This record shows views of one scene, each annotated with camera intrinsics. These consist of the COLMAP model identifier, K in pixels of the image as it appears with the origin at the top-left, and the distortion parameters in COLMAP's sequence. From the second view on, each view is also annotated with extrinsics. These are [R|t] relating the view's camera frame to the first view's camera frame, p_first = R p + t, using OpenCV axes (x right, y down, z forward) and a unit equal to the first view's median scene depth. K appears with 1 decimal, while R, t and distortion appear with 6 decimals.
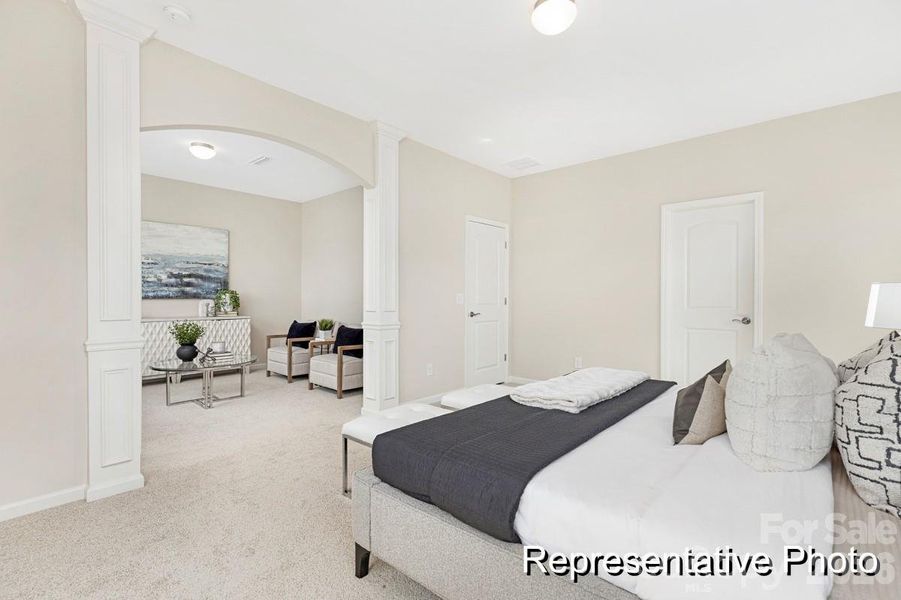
lens RADIAL K [[410.7, 0, 453.4], [0, 410.7, 293.9], [0, 0, 1]] dist [-0.001004, -0.001298]
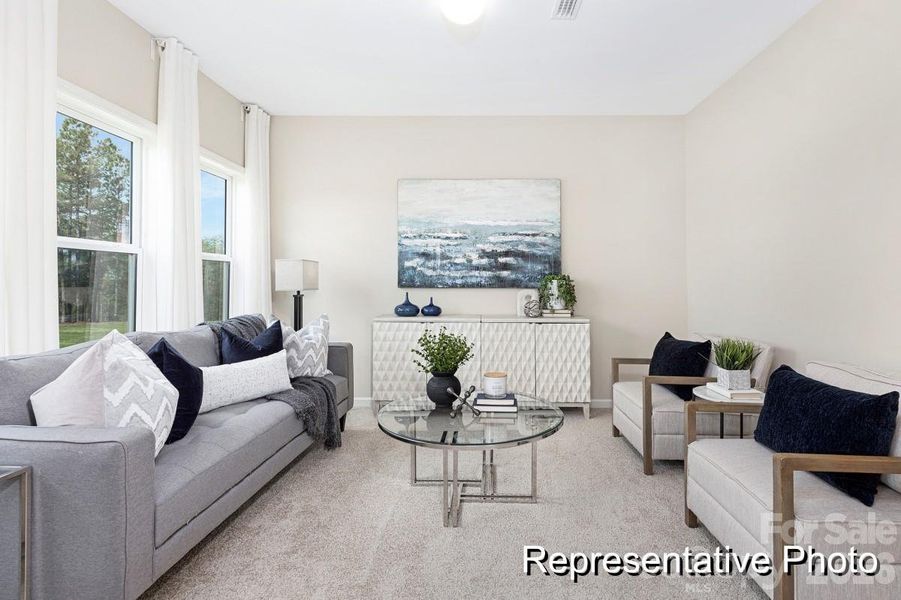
lens RADIAL K [[410.7, 0, 480.9], [0, 410.7, 276.2], [0, 0, 1]] dist [-0.001004, -0.001298]
pose [[0.644912, -0.012089, -0.764161, -0.158161], [0.003932, 0.999914, -0.012501, 0.000781], [0.764247, 0.005057, 0.644904, 0.535497]]
